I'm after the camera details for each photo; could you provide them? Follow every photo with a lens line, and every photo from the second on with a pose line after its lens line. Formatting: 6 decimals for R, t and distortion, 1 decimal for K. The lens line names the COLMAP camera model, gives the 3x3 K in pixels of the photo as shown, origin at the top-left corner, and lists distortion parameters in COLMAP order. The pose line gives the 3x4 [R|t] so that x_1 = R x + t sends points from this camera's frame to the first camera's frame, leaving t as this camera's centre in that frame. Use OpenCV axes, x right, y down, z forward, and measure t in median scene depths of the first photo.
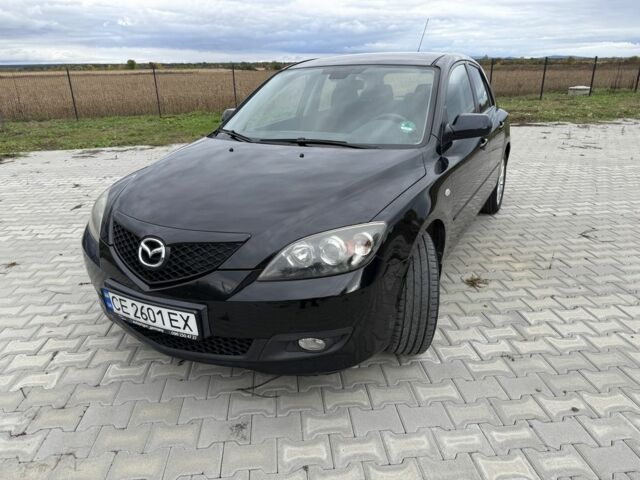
lens RADIAL K [[454.8, 0, 318.9], [0, 454.8, 239.6], [0, 0, 1]] dist [-0.002097, -0.009159]
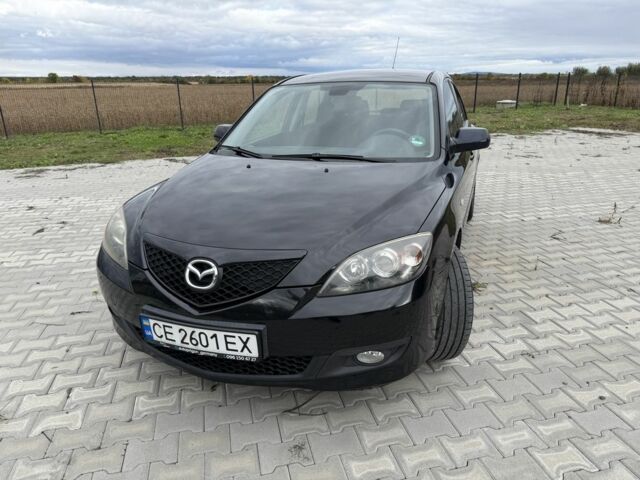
lens RADIAL K [[454.8, 0, 325.2], [0, 454.8, 239.7], [0, 0, 1]] dist [-0.002097, -0.009159]
pose [[0.988821, -0.044069, 0.142448, -0.168369], [0.048044, 0.998543, -0.024587, -0.006030], [-0.141157, 0.031156, 0.989497, 0.006992]]
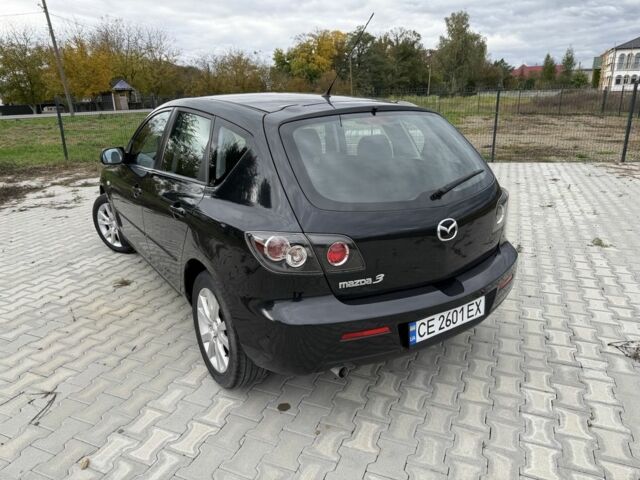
lens RADIAL K [[454.8, 0, 317.2], [0, 454.8, 239.5], [0, 0, 1]] dist [-0.002097, -0.009159]
pose [[-0.465746, 0.287174, -0.837025, 1.317078], [-0.282846, 0.847950, 0.448306, -0.856402], [0.838498, 0.445546, -0.313704, 2.122299]]
